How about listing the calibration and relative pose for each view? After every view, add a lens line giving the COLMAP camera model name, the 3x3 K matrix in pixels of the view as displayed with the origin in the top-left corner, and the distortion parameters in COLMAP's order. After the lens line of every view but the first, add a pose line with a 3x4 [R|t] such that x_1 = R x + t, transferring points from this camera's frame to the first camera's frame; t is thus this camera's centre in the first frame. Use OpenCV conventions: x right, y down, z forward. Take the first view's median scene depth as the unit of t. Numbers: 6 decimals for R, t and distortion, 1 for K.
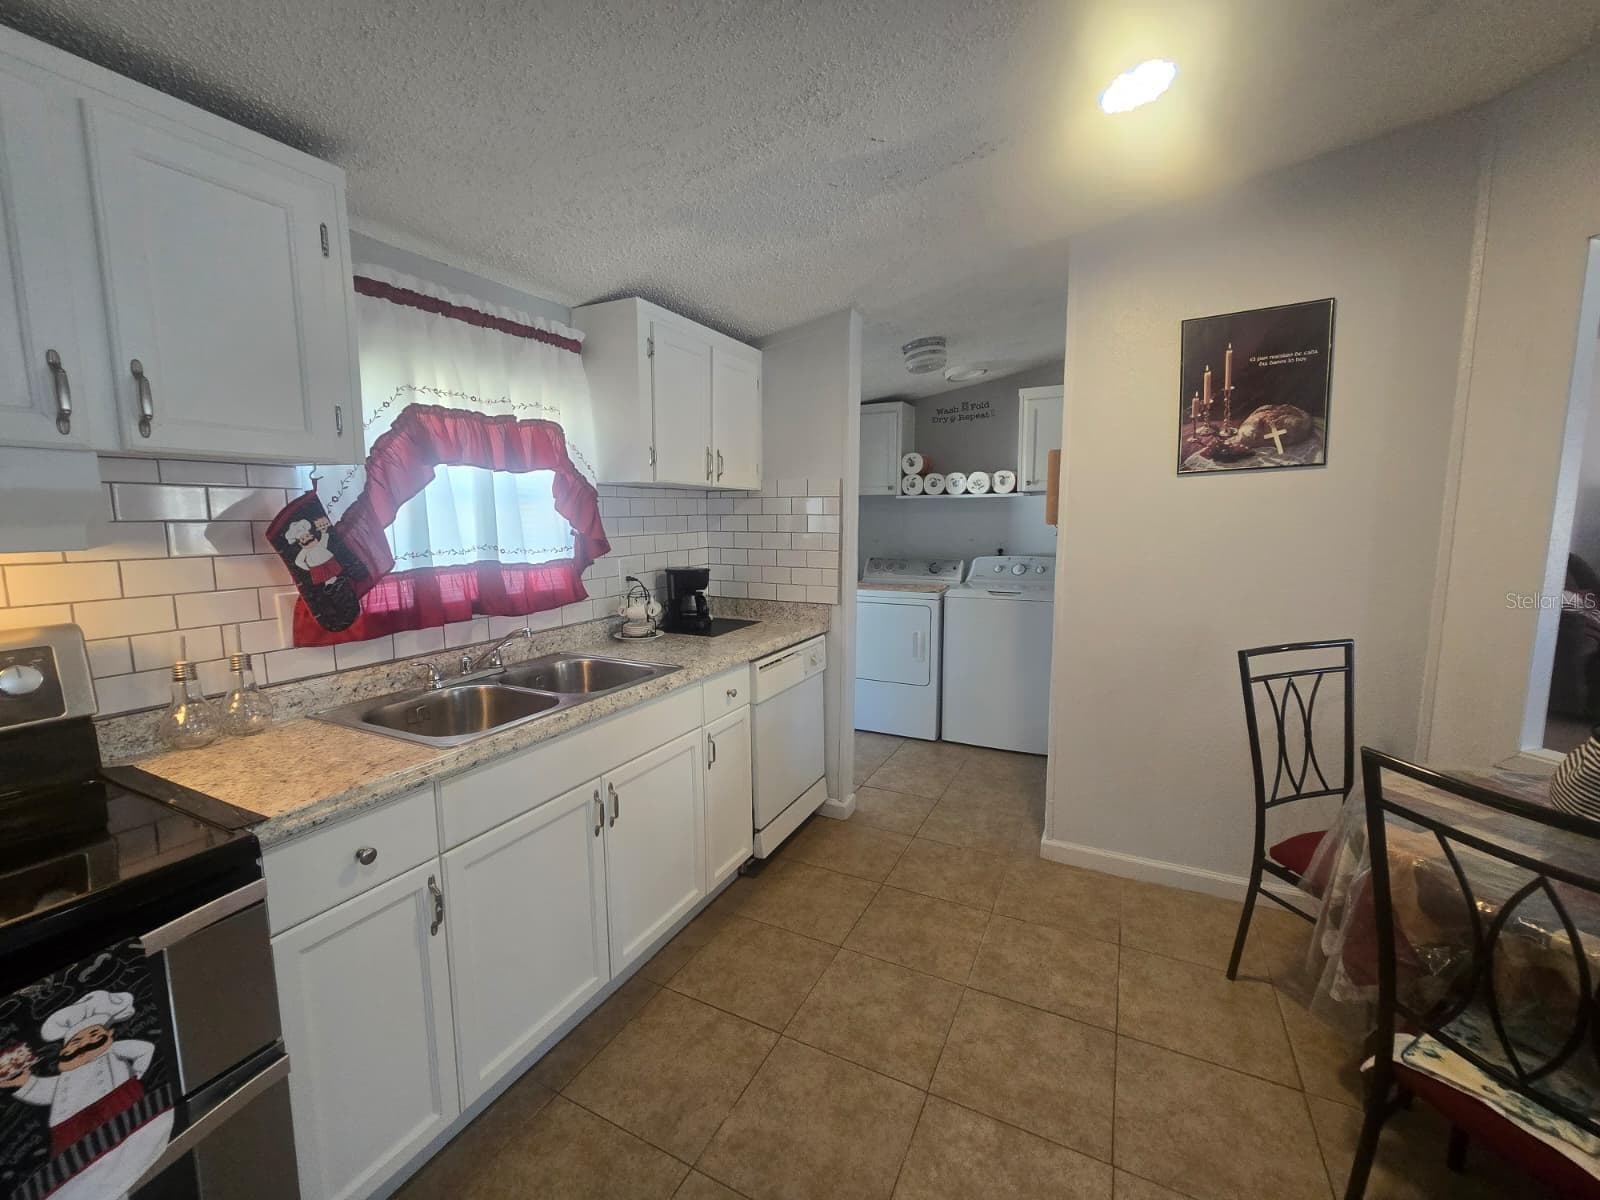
lens RADIAL K [[653.7, 0, 796.9], [0, 653.7, 596.8], [0, 0, 1]] dist [-0.007629, 0.000587]
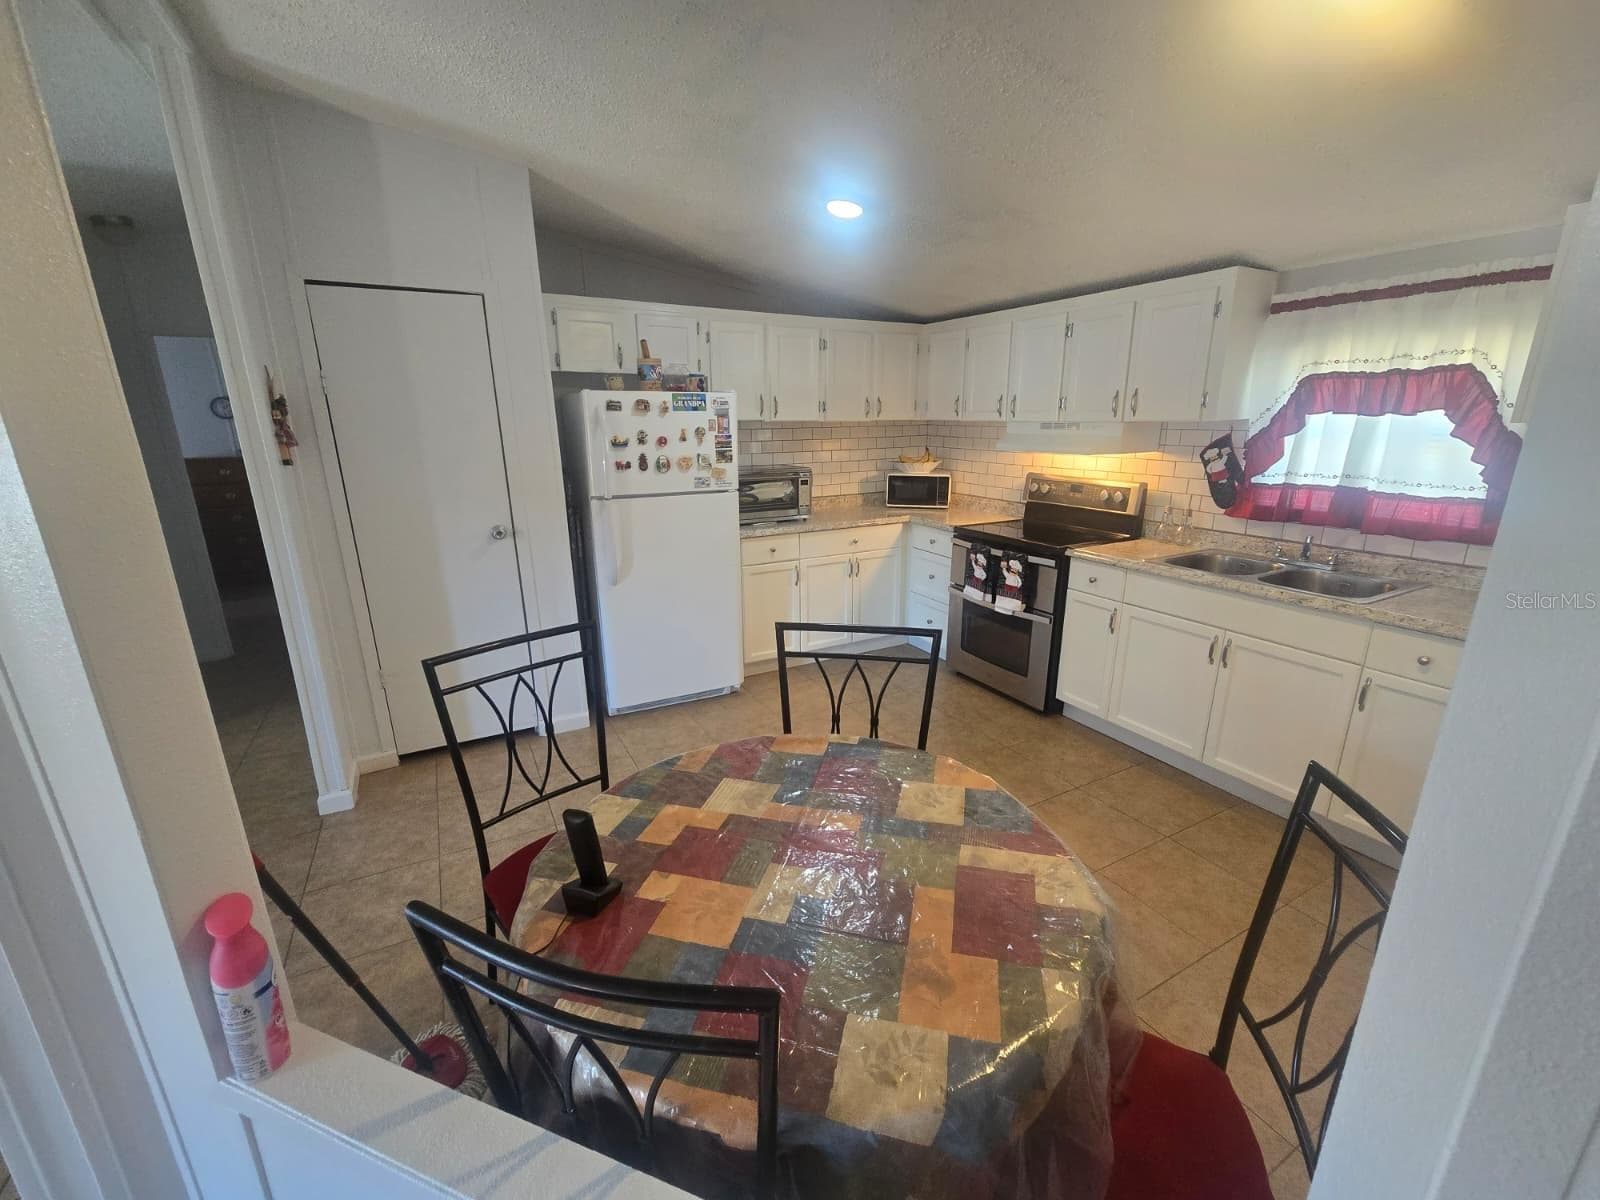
lens RADIAL K [[653.7, 0, 792.3], [0, 653.7, 601.3], [0, 0, 1]] dist [-0.007629, 0.000587]
pose [[-0.568970, 0.235314, -0.787972, 1.137374], [-0.089835, 0.934667, 0.343988, -0.170594], [0.817436, 0.266507, -0.510658, 0.735387]]
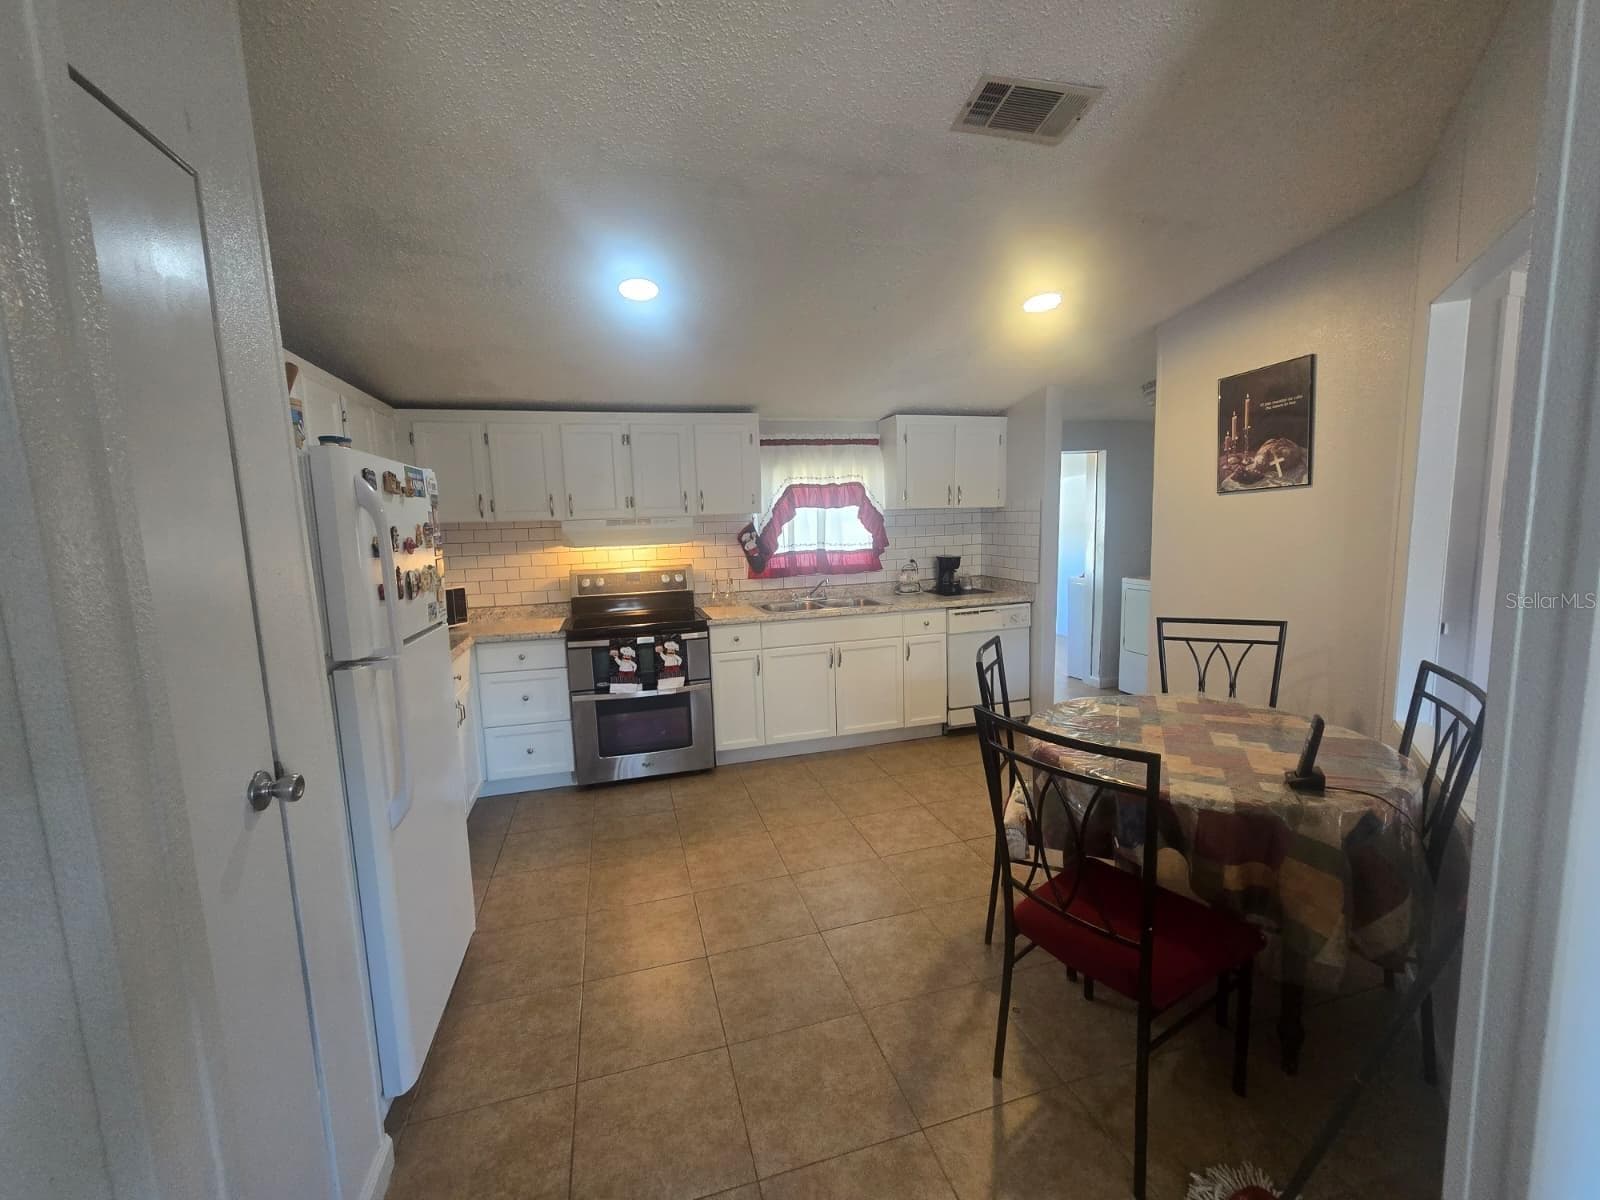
lens RADIAL K [[653.7, 0, 794.6], [0, 653.7, 597.3], [0, 0, 1]] dist [-0.007629, 0.000587]
pose [[0.680585, 0.072250, -0.729099, 1.010969], [-0.062878, 0.997214, 0.040125, 0.023444], [0.729966, 0.018536, 0.683232, -0.543544]]
